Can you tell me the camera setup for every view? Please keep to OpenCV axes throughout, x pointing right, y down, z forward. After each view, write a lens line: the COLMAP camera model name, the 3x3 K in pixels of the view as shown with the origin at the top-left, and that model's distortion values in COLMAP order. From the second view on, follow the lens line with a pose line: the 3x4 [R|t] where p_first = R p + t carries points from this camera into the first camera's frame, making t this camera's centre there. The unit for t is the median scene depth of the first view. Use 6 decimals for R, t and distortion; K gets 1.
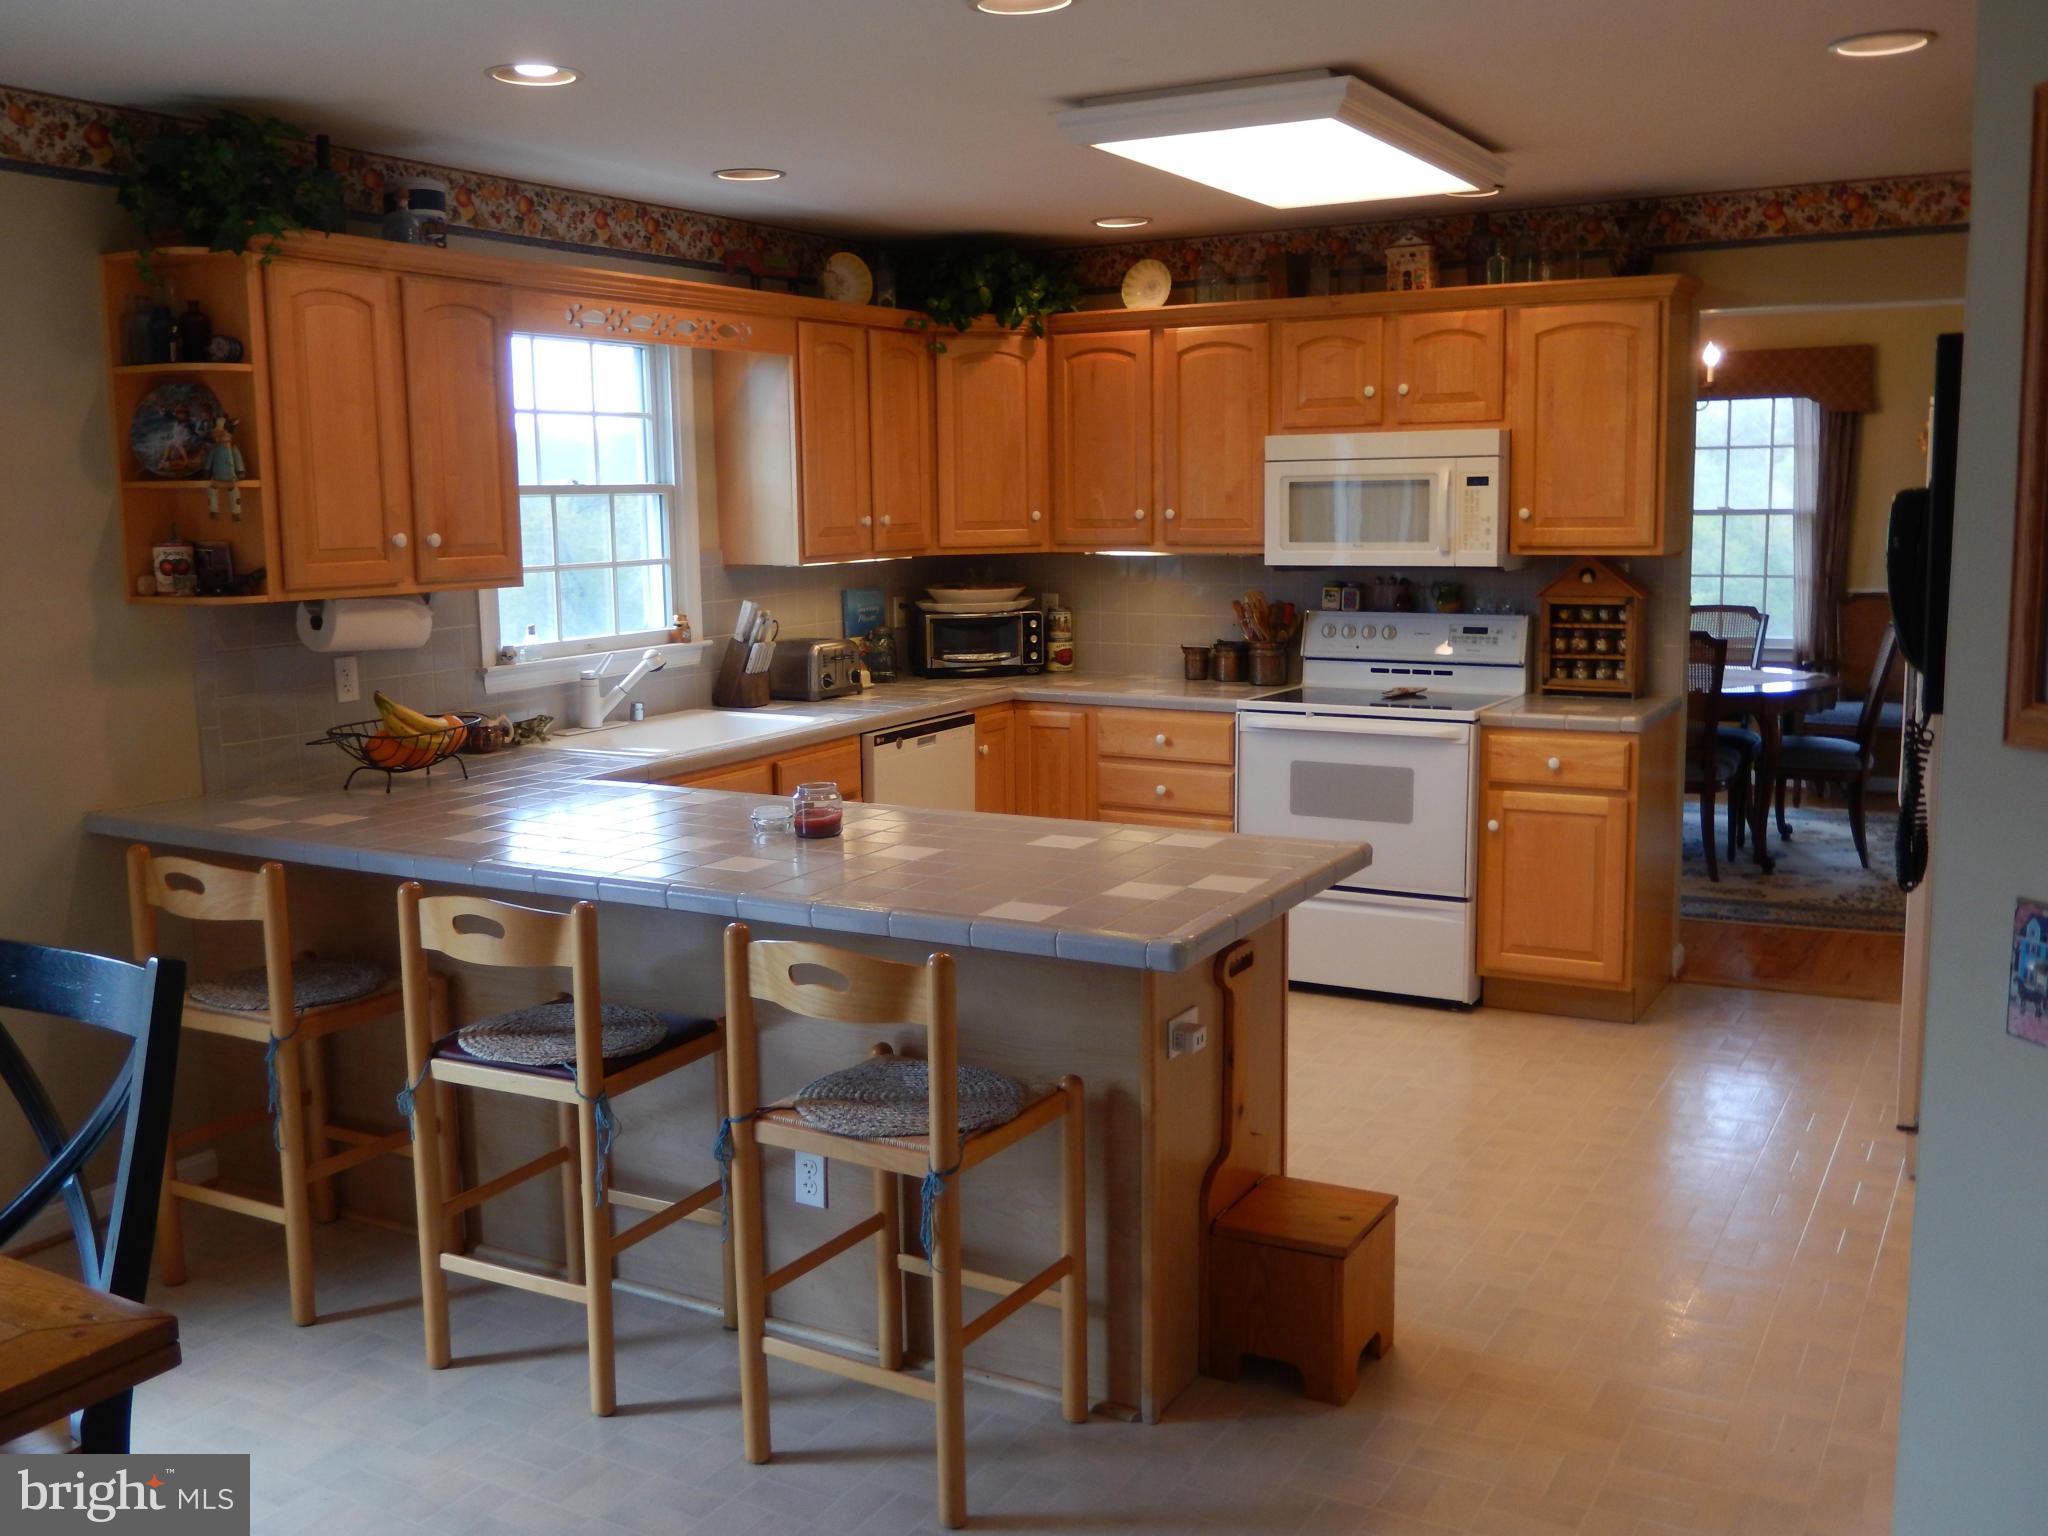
lens RADIAL K [[1885.6, 0, 1024.0], [0, 1885.6, 768.0], [0, 0, 1]] dist [-0.007612, -0.013000]
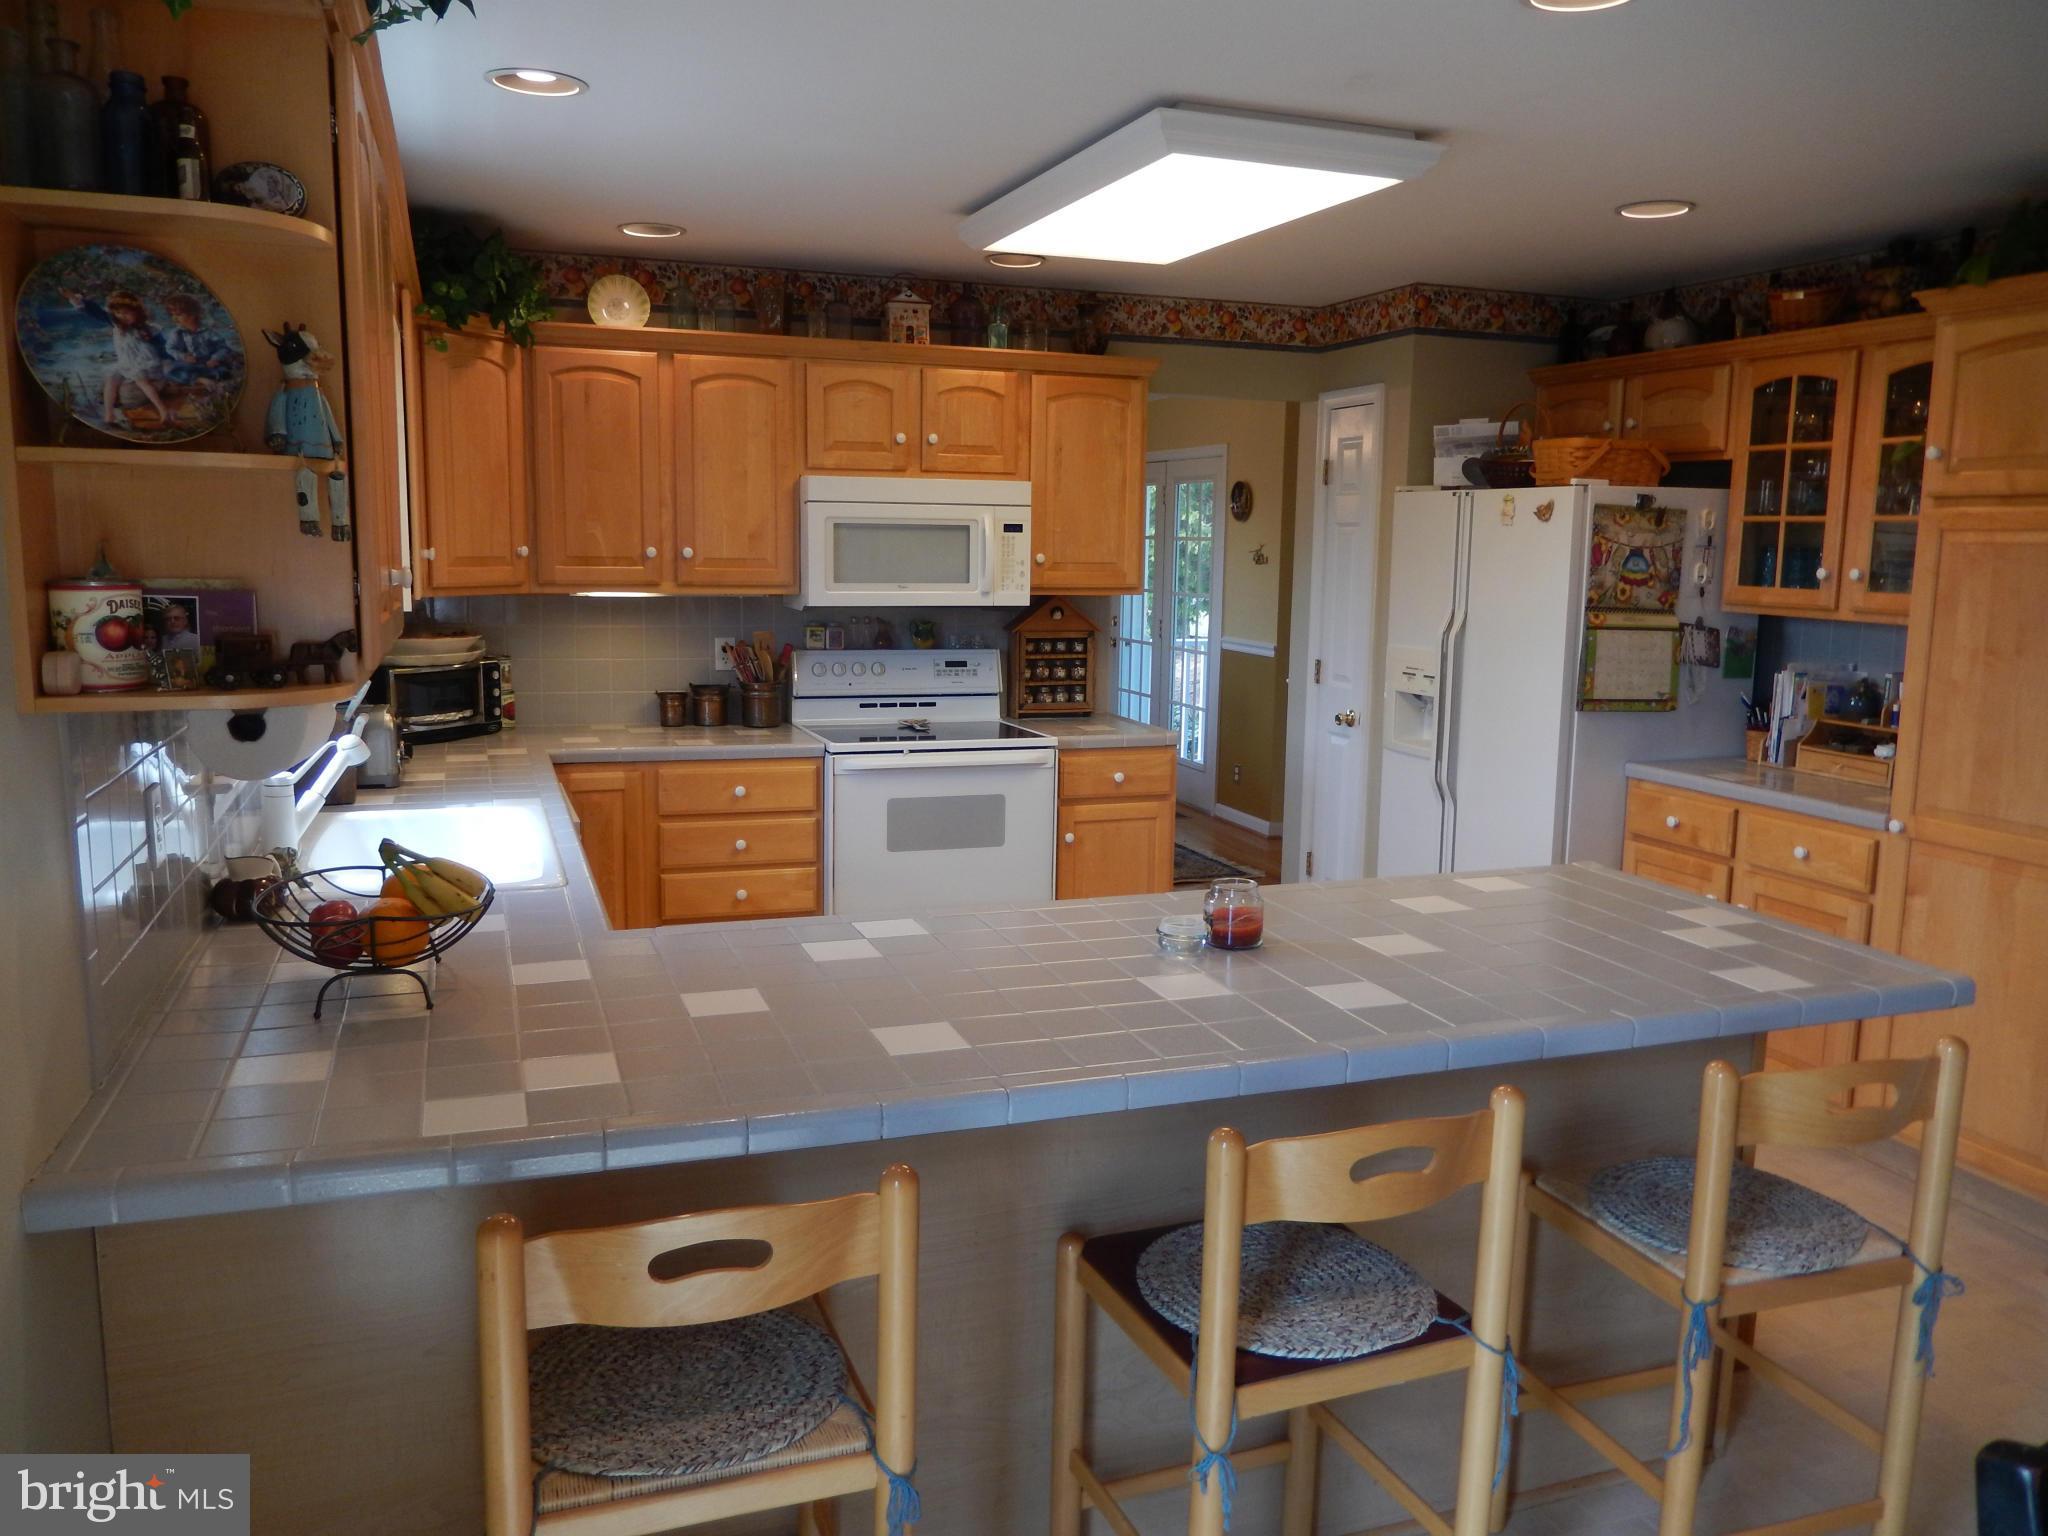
lens RADIAL K [[1519.4, 0, 1024.0], [0, 1519.4, 768.0], [0, 0, 1]] dist [-0.002577, 0.003816]
pose [[0.651809, -0.088397, 0.753214, -0.415943], [0.085351, 0.995424, 0.042963, -0.048525], [-0.753565, 0.036284, 0.656371, 0.401664]]
